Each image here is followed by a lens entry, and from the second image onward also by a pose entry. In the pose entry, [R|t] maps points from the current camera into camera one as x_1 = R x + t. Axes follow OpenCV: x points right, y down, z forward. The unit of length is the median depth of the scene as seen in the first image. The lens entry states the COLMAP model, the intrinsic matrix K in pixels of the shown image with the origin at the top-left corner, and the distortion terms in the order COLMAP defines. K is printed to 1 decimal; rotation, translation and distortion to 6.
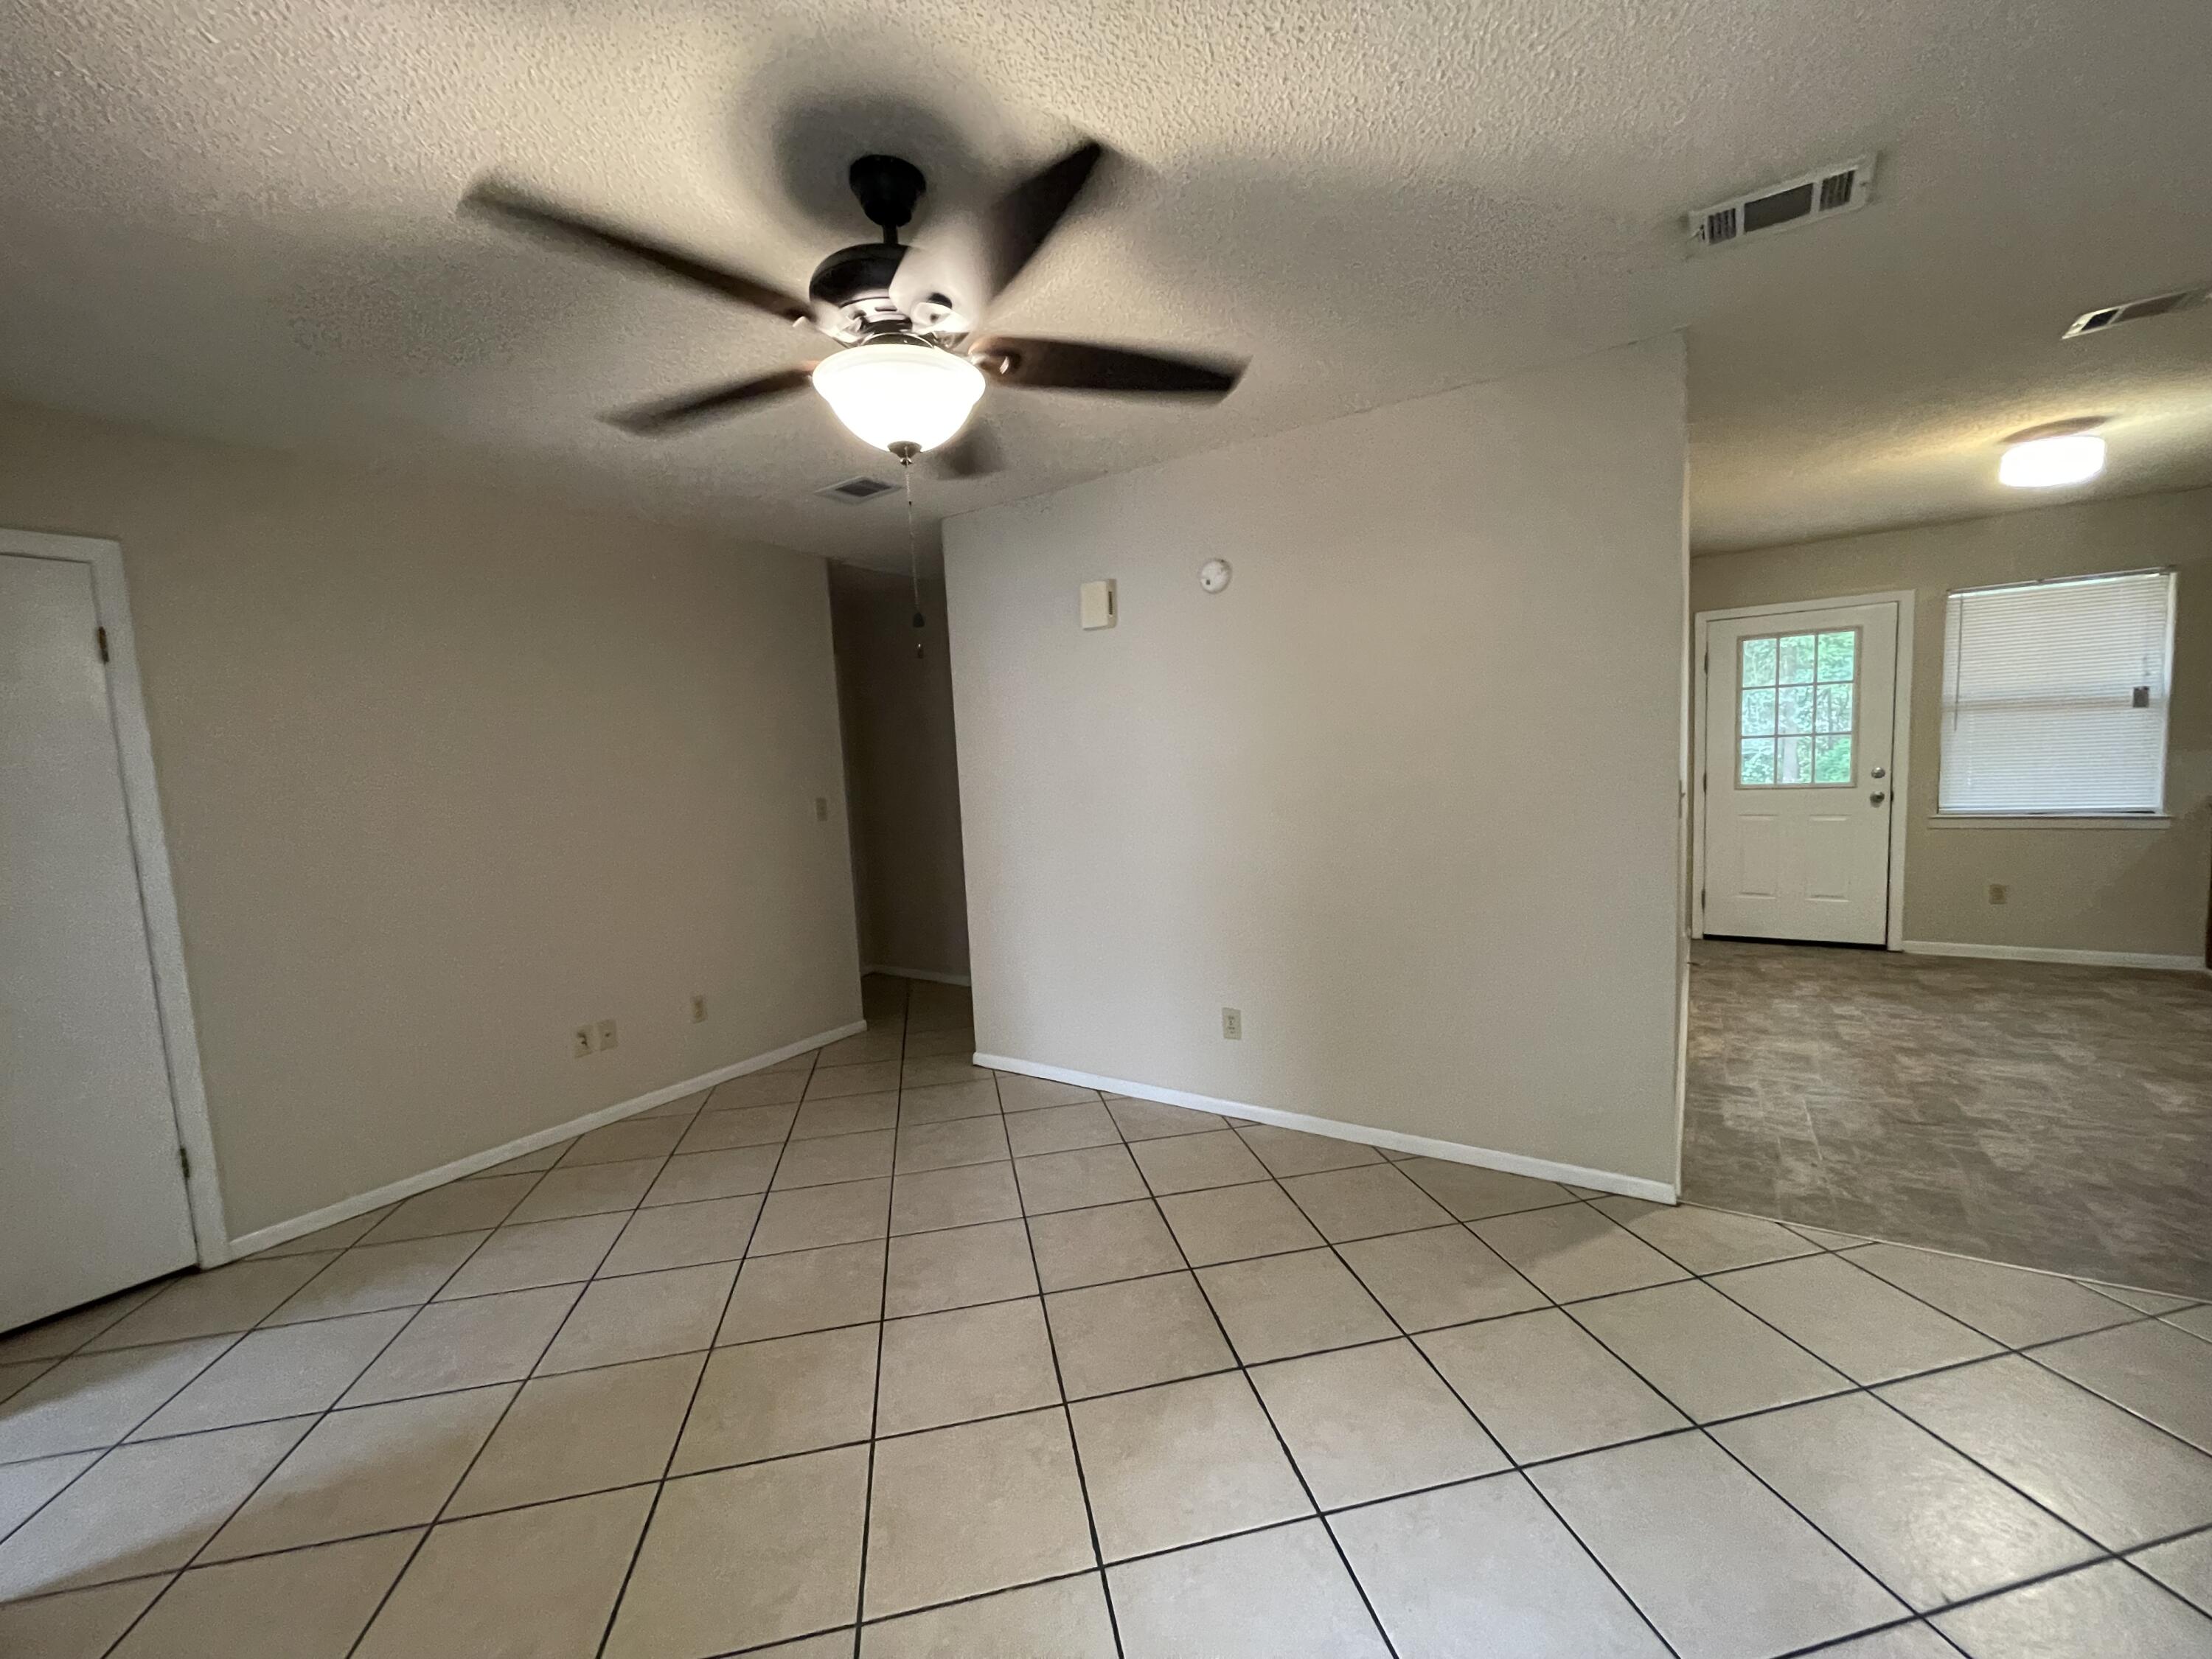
lens RADIAL K [[879.3, 0, 1116.3], [0, 879.3, 830.8], [0, 0, 1]] dist [0.006815, -0.000027]
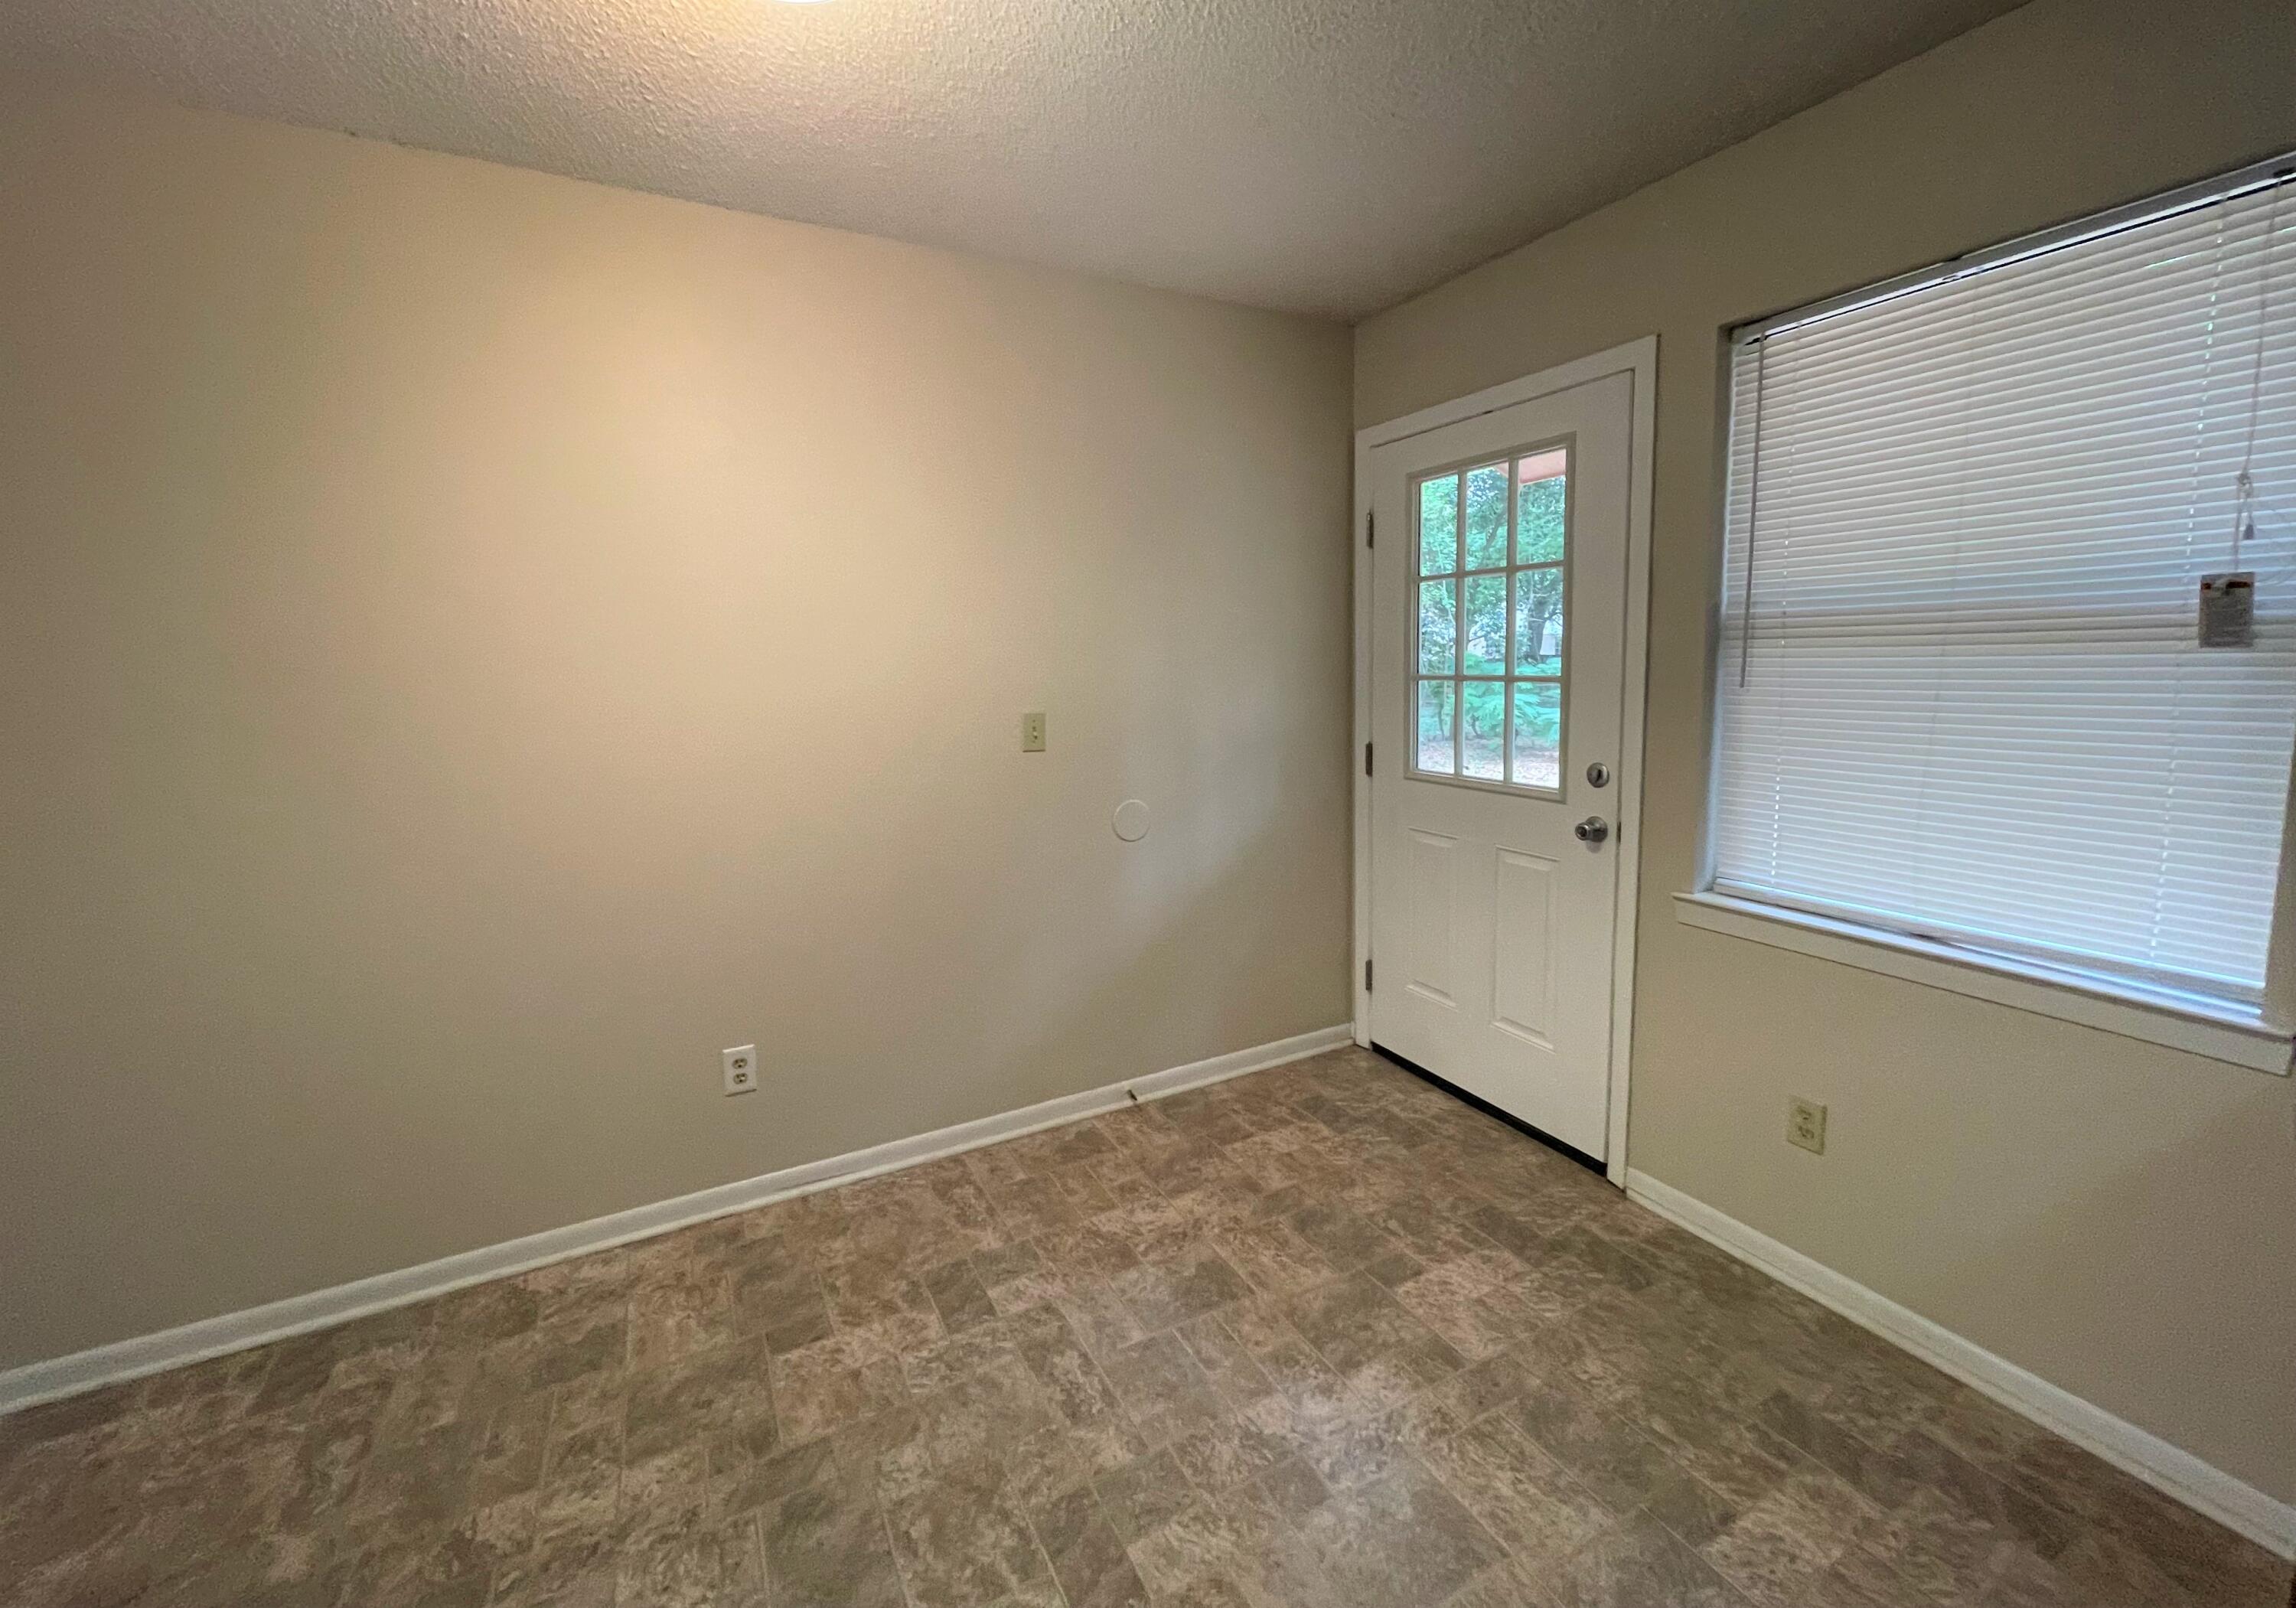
lens RADIAL K [[921.0, 0, 1136.0], [0, 921.0, 747.9], [0, 0, 1]] dist [0.001526, 0.000229]
pose [[0.875702, 0.079771, -0.476216, 0.880791], [-0.063758, 0.996726, 0.049717, -0.086620], [0.478623, -0.013175, 0.877922, 0.496207]]
